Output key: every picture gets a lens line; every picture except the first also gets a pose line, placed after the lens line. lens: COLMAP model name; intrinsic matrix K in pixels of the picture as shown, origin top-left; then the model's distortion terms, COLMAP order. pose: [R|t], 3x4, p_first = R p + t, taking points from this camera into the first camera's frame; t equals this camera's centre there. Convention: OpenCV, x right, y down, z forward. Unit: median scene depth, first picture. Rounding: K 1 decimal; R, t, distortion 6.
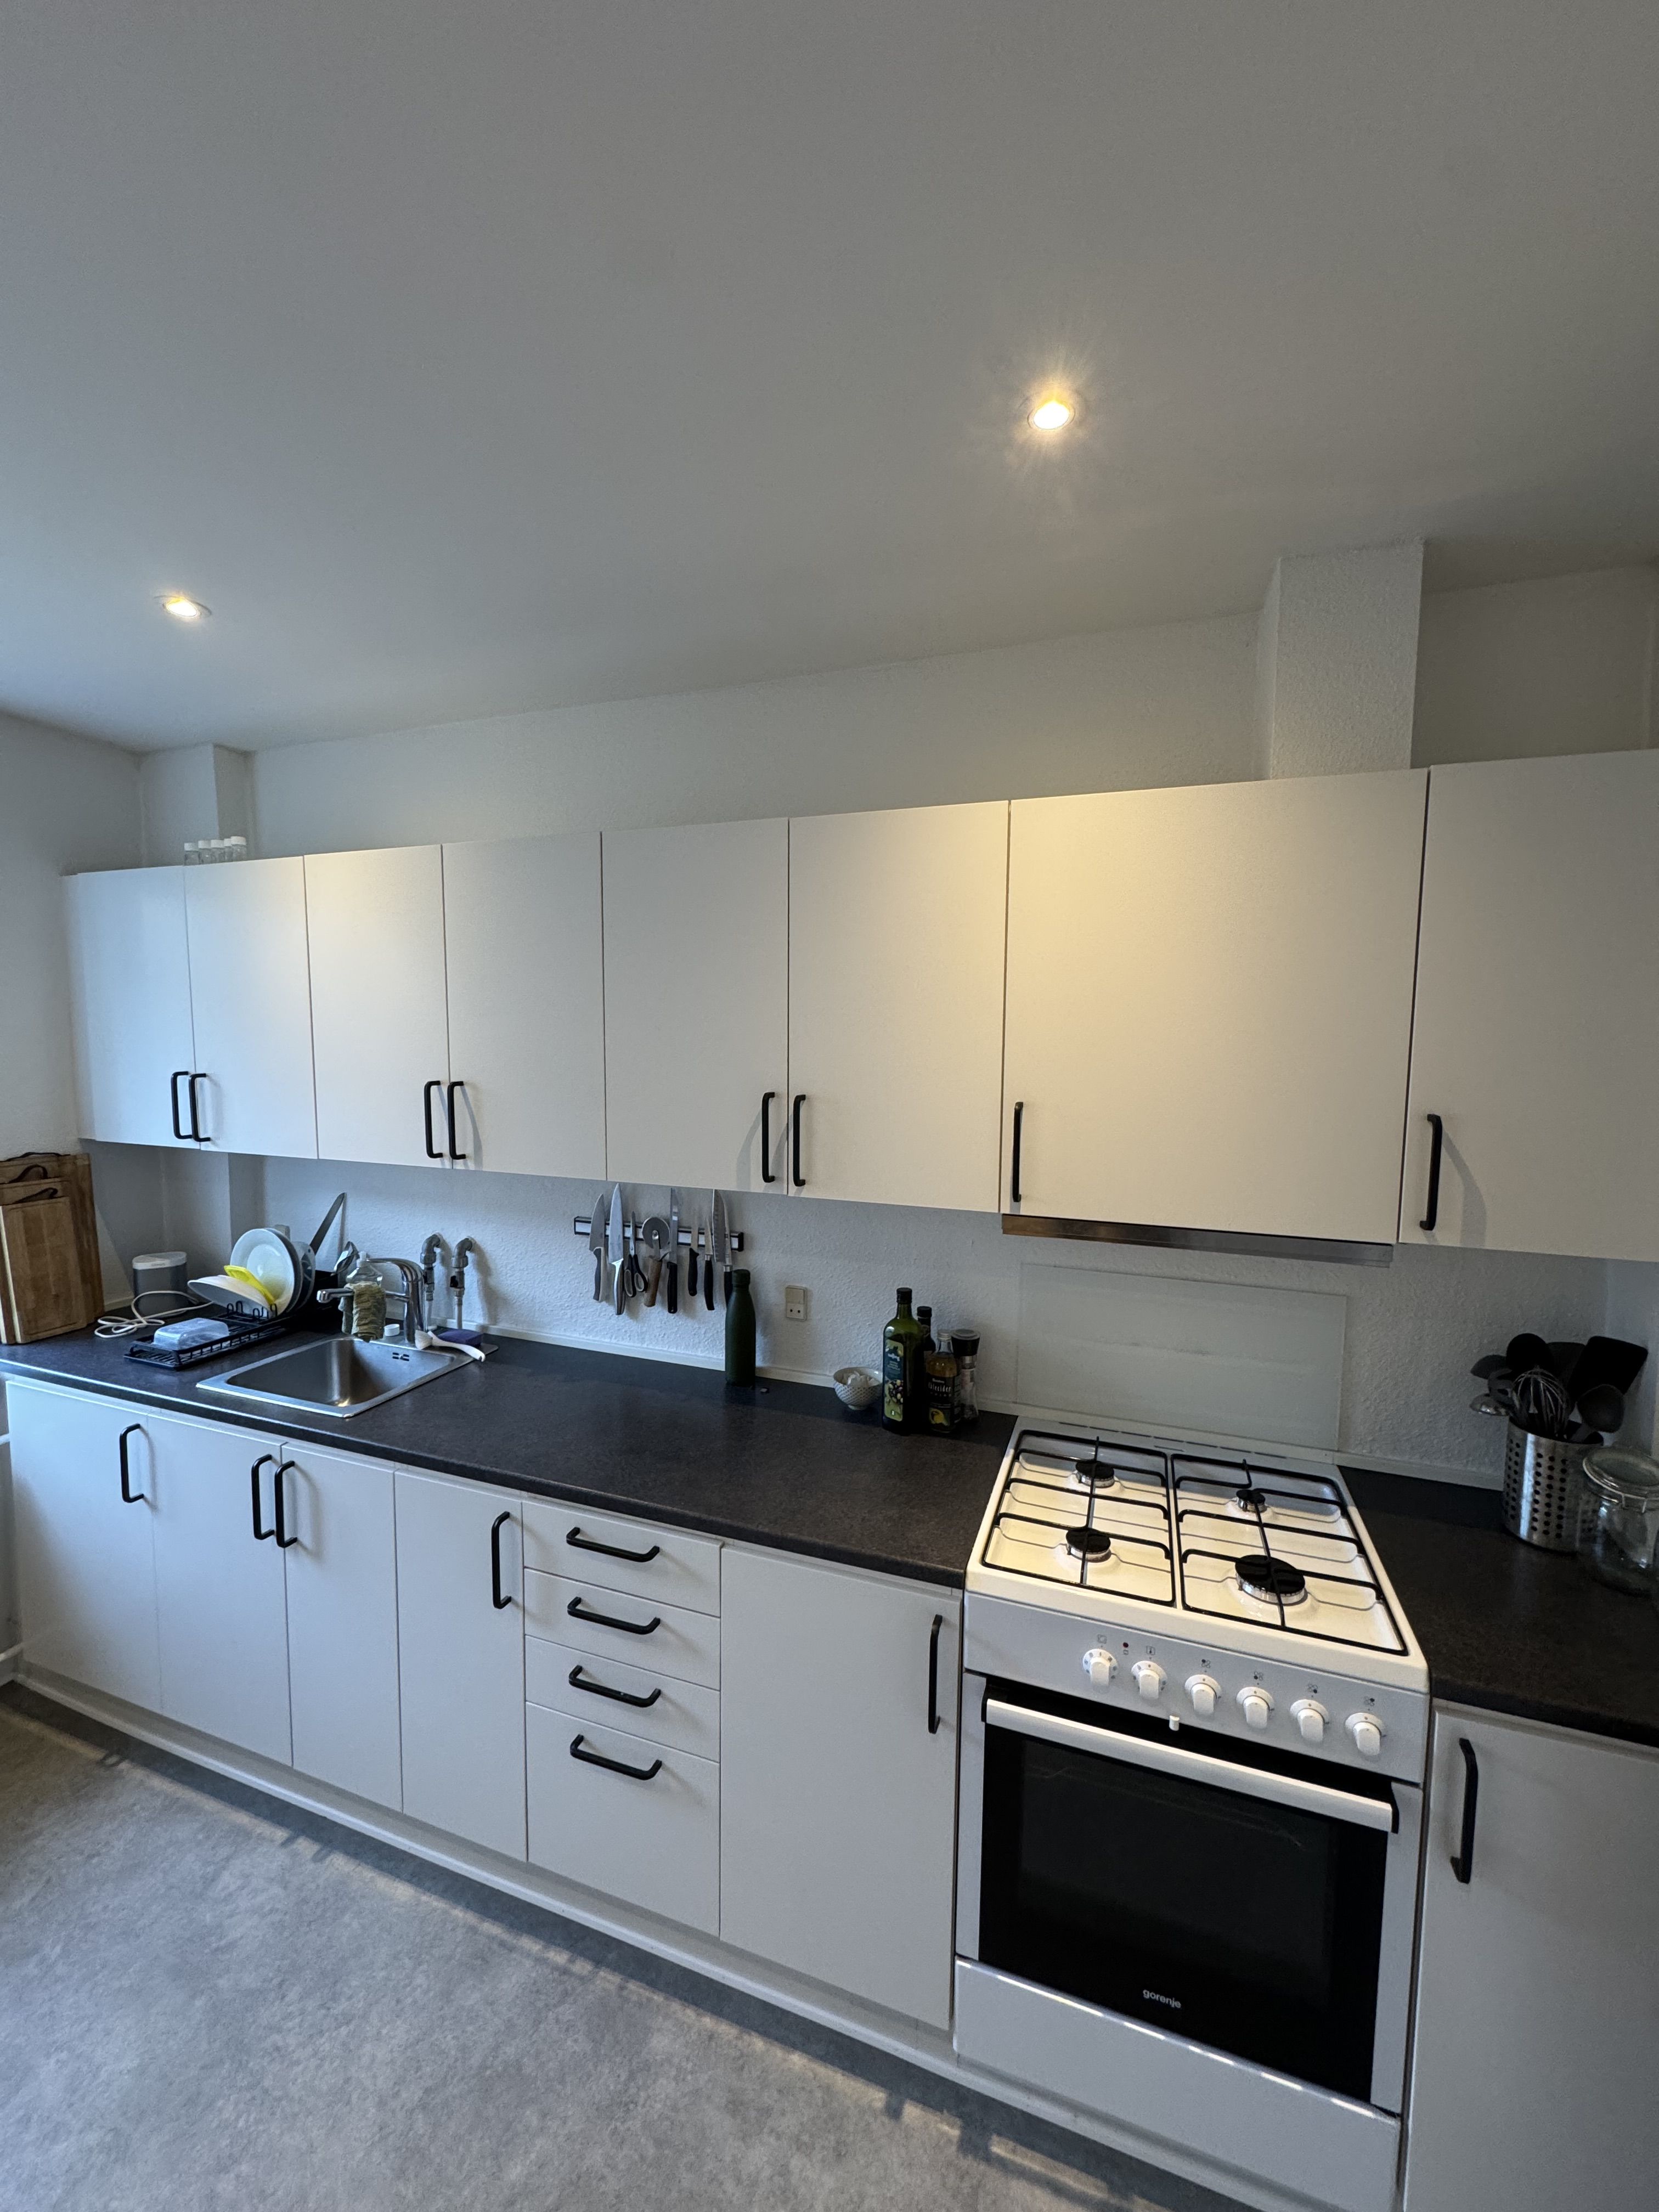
lens RADIAL K [[883.3, 0, 829.5], [0, 883.3, 1106.0], [0, 0, 1]] dist [0.000400, 0.000248]
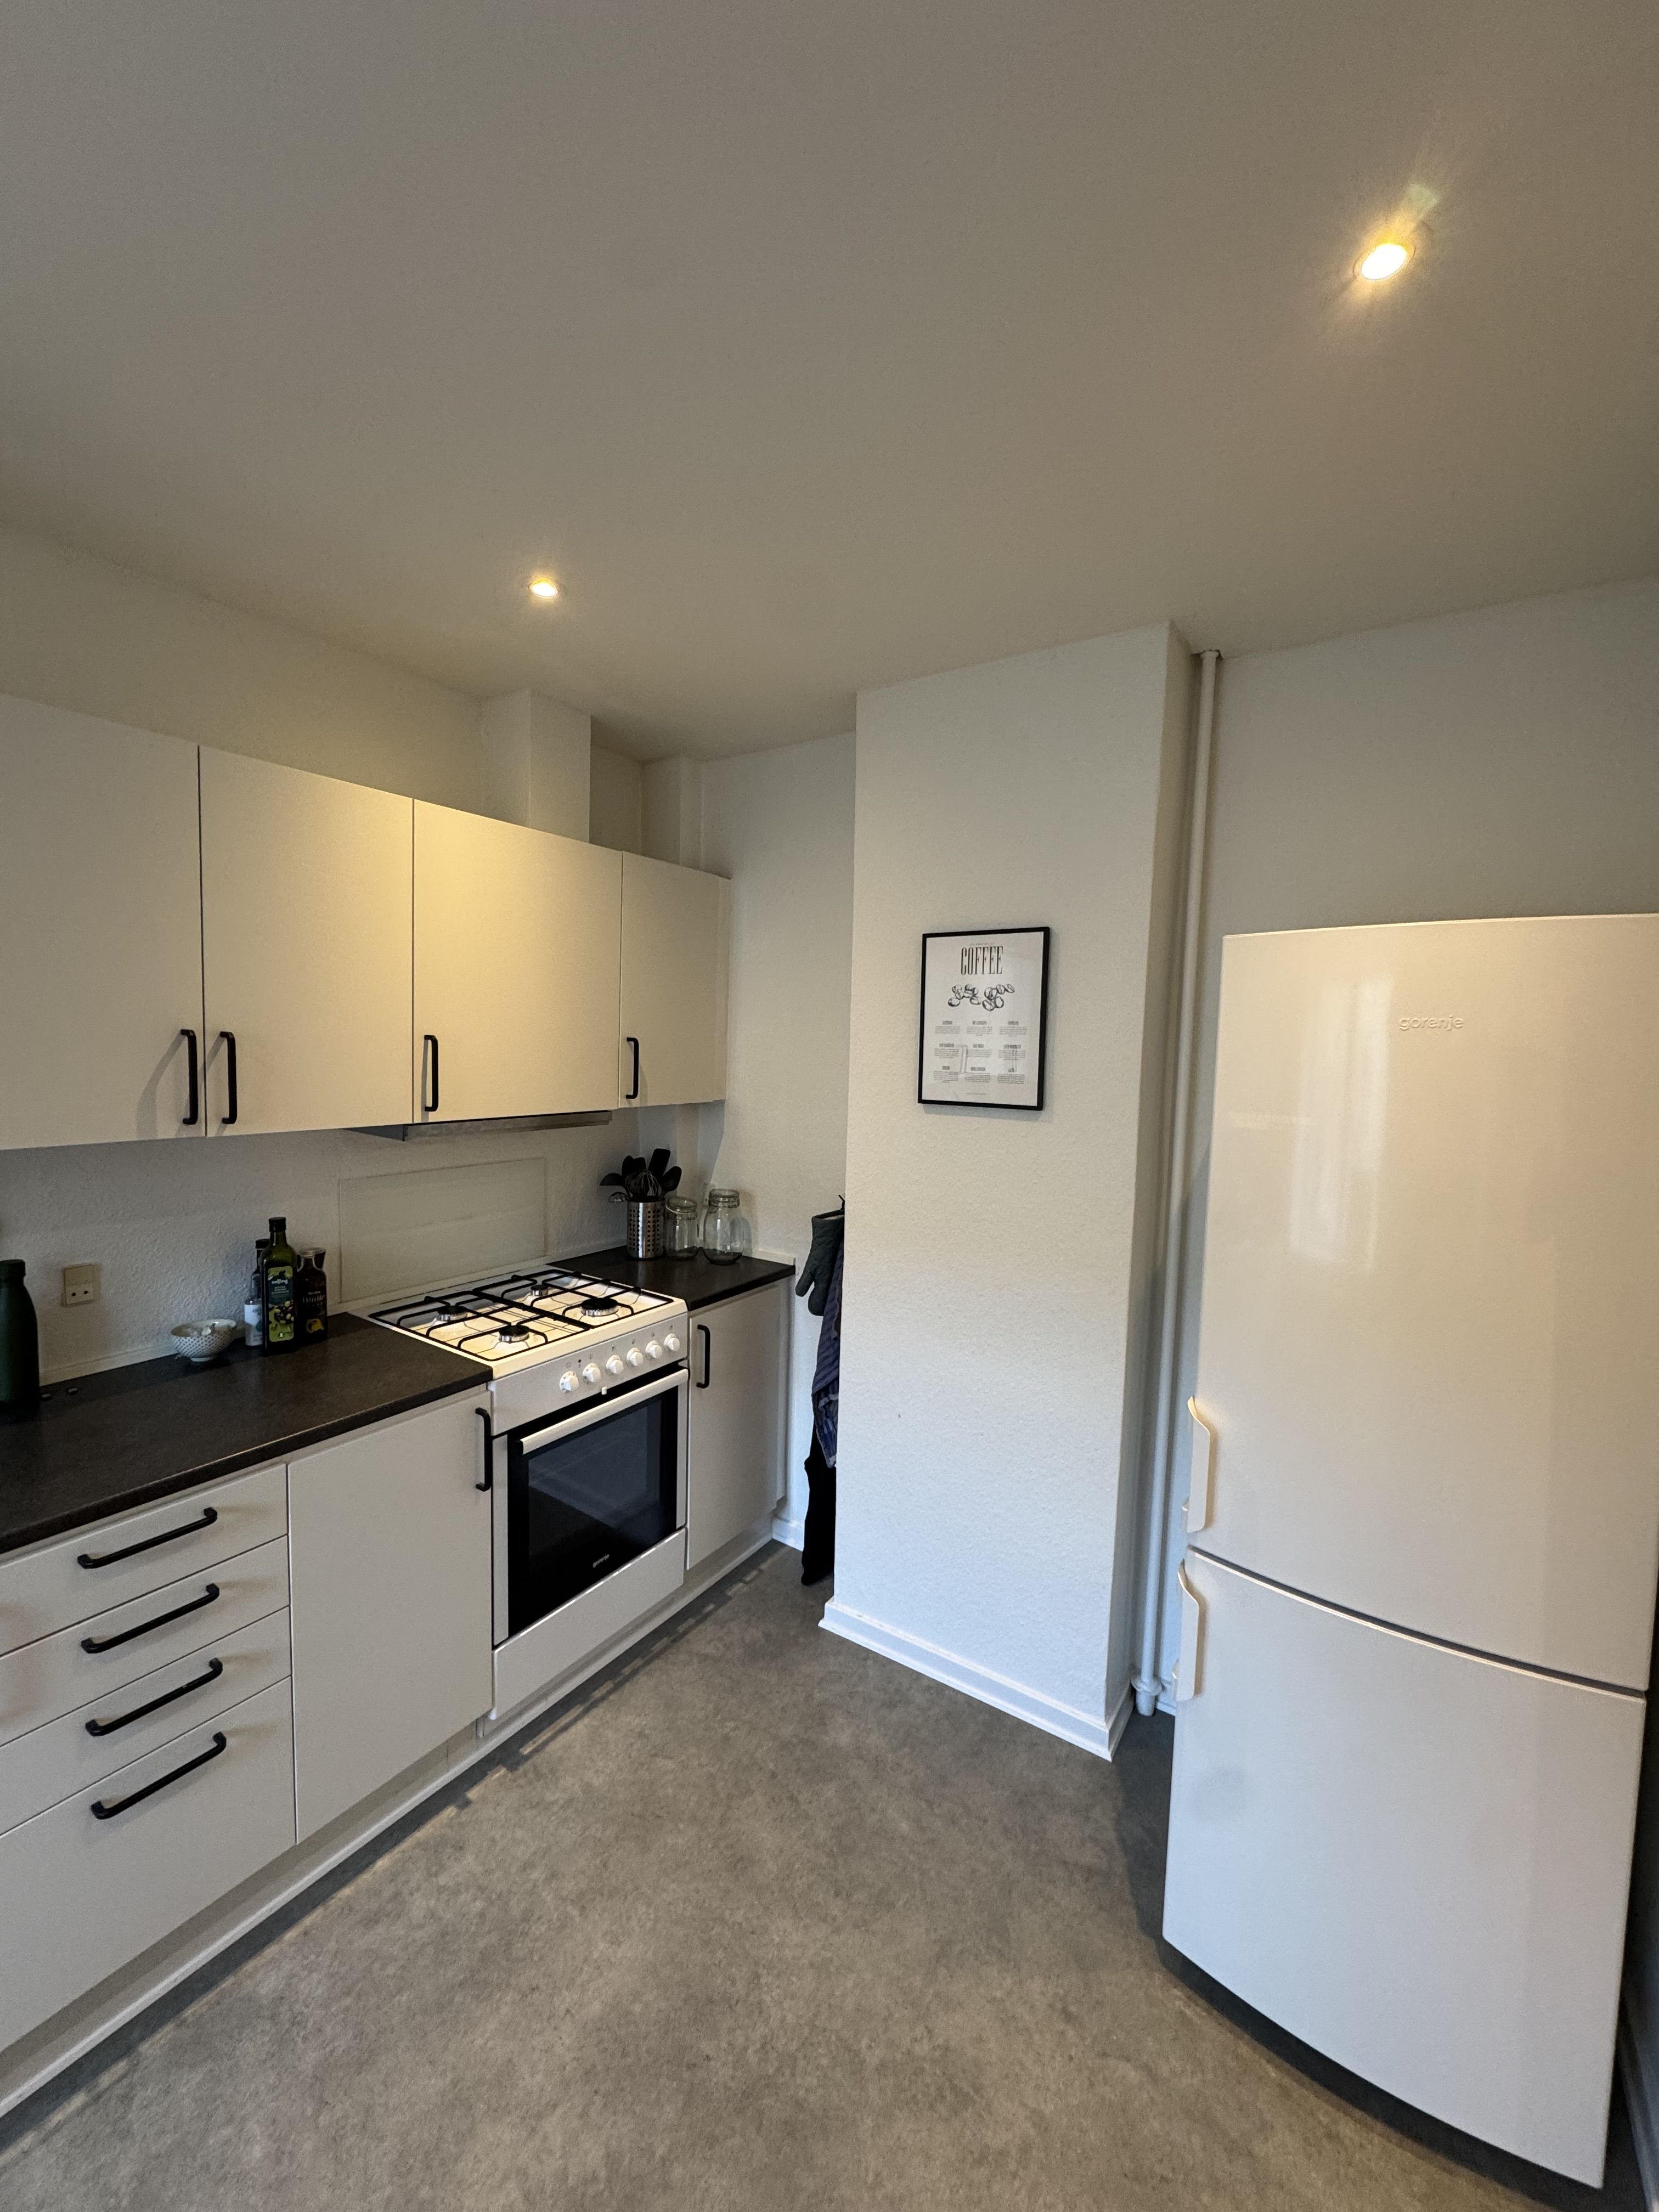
lens RADIAL K [[883.3, 0, 829.5], [0, 883.3, 1106.0], [0, 0, 1]] dist [0.000400, 0.000248]
pose [[0.238965, -0.079631, 0.967758, -0.969496], [0.051525, 0.996268, 0.069254, 0.043337], [-0.969660, 0.033315, 0.242176, 0.122557]]
